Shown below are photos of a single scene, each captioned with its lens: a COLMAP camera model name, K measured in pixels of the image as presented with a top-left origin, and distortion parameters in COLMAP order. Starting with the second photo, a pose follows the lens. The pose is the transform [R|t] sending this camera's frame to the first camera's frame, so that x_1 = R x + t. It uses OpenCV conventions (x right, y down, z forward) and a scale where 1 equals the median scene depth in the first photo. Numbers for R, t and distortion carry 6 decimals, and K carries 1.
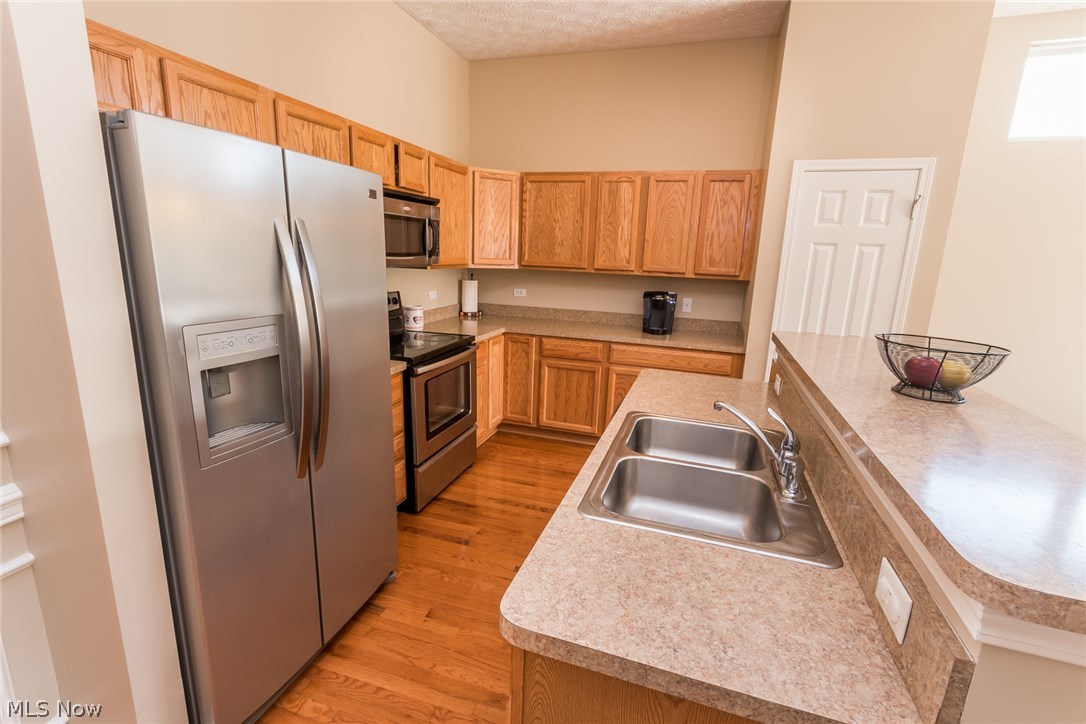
lens RADIAL K [[492.6, 0, 543.0], [0, 492.6, 362.0], [0, 0, 1]] dist [0.006640, 0.000518]
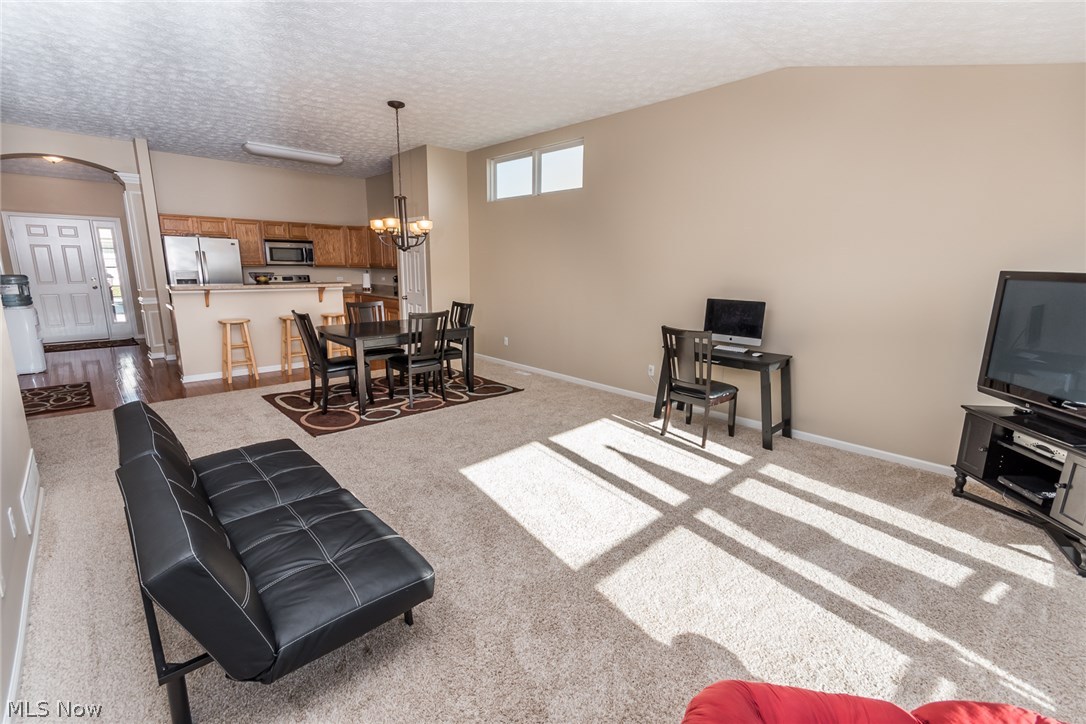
lens RADIAL K [[458.3, 0, 543.0], [0, 458.3, 362.0], [0, 0, 1]] dist [0.004288, 0.000466]
pose [[0.889581, 0.071594, -0.451131, 1.846693], [-0.081542, 0.996666, -0.002623, 0.211895], [0.449439, 0.039119, 0.892454, -0.586980]]
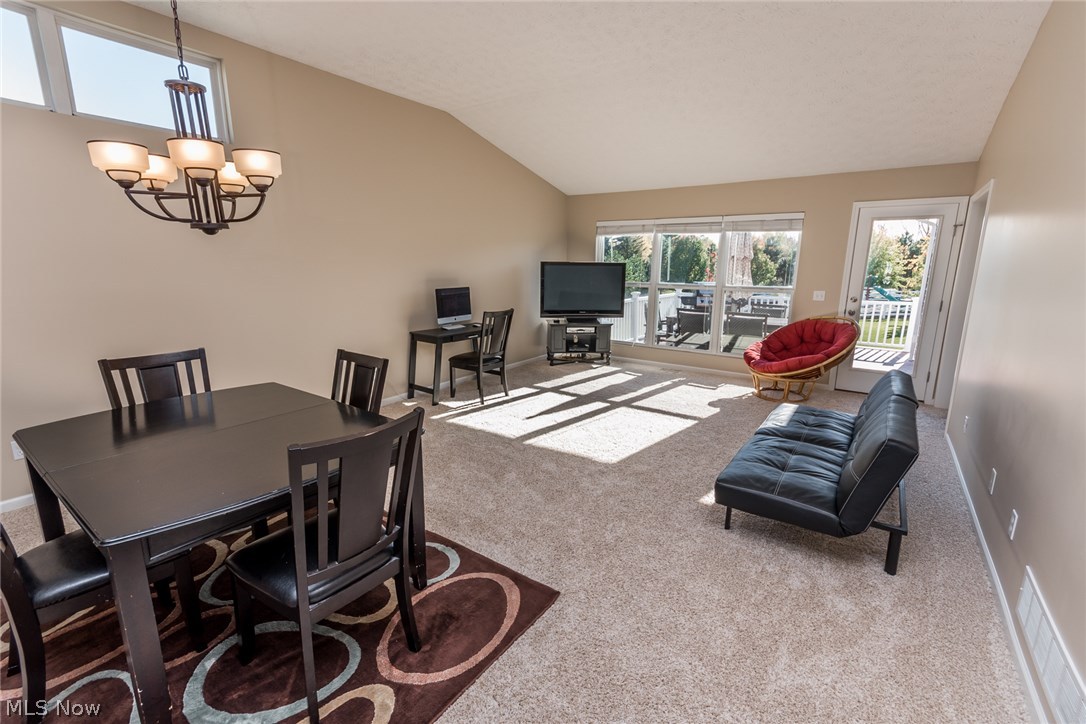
lens RADIAL K [[478.1, 0, 543.0], [0, 478.1, 362.0], [0, 0, 1]] dist [0.007917, 0.000249]
pose [[0.306808, -0.233634, 0.922651, 0.473066], [0.218369, 0.960823, 0.170687, 0.051764], [-0.926382, 0.149110, 0.345806, -0.109514]]
